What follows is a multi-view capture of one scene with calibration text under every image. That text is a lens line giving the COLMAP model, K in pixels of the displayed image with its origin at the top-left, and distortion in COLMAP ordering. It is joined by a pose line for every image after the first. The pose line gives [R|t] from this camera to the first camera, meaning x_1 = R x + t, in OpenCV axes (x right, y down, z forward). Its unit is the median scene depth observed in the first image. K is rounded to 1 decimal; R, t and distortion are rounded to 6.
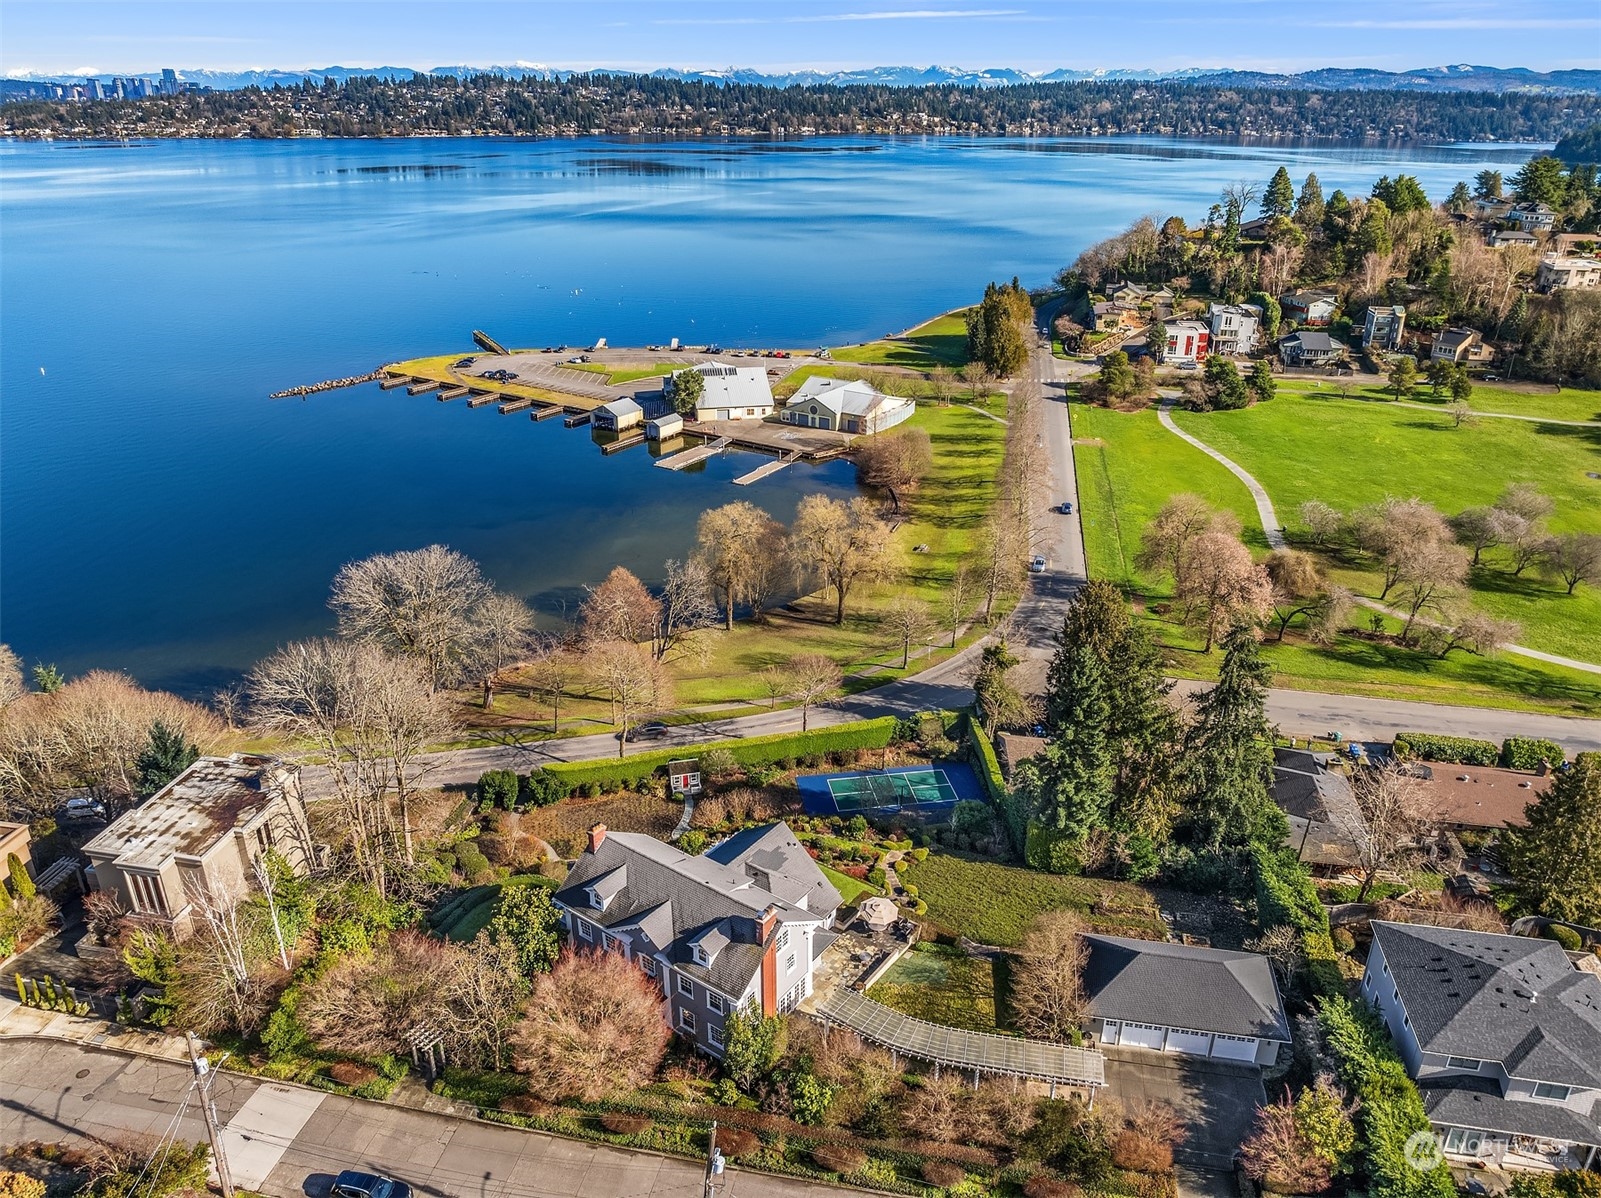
lens RADIAL K [[1127.4, 0, 796.8], [0, 1127.4, 601.4], [0, 0, 1]] dist [-0.042546, 0.028736]
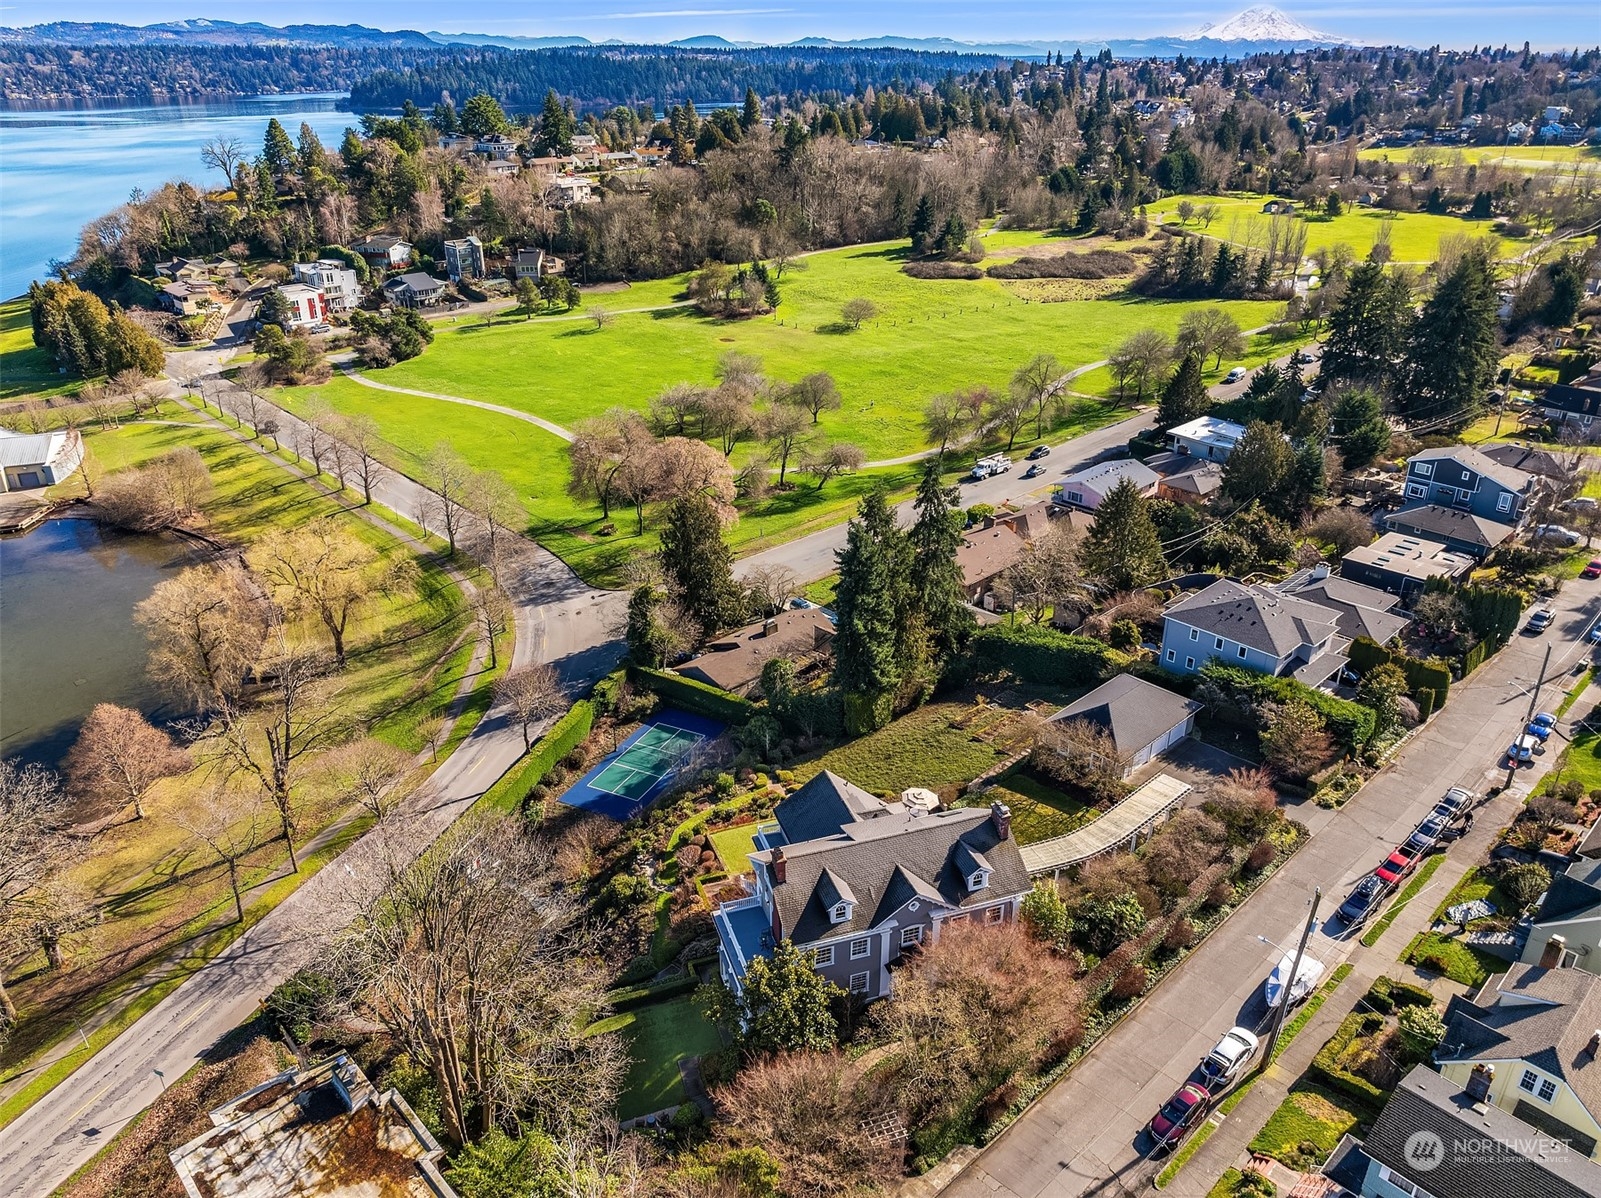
lens RADIAL K [[1127.4, 0, 795.7], [0, 1127.4, 601.7], [0, 0, 1]] dist [-0.042546, 0.028736]
pose [[0.601709, -0.361234, 0.712360, -0.176172], [0.337059, 0.923417, 0.183556, -0.033730], [-0.724112, 0.129660, 0.677385, 0.089404]]
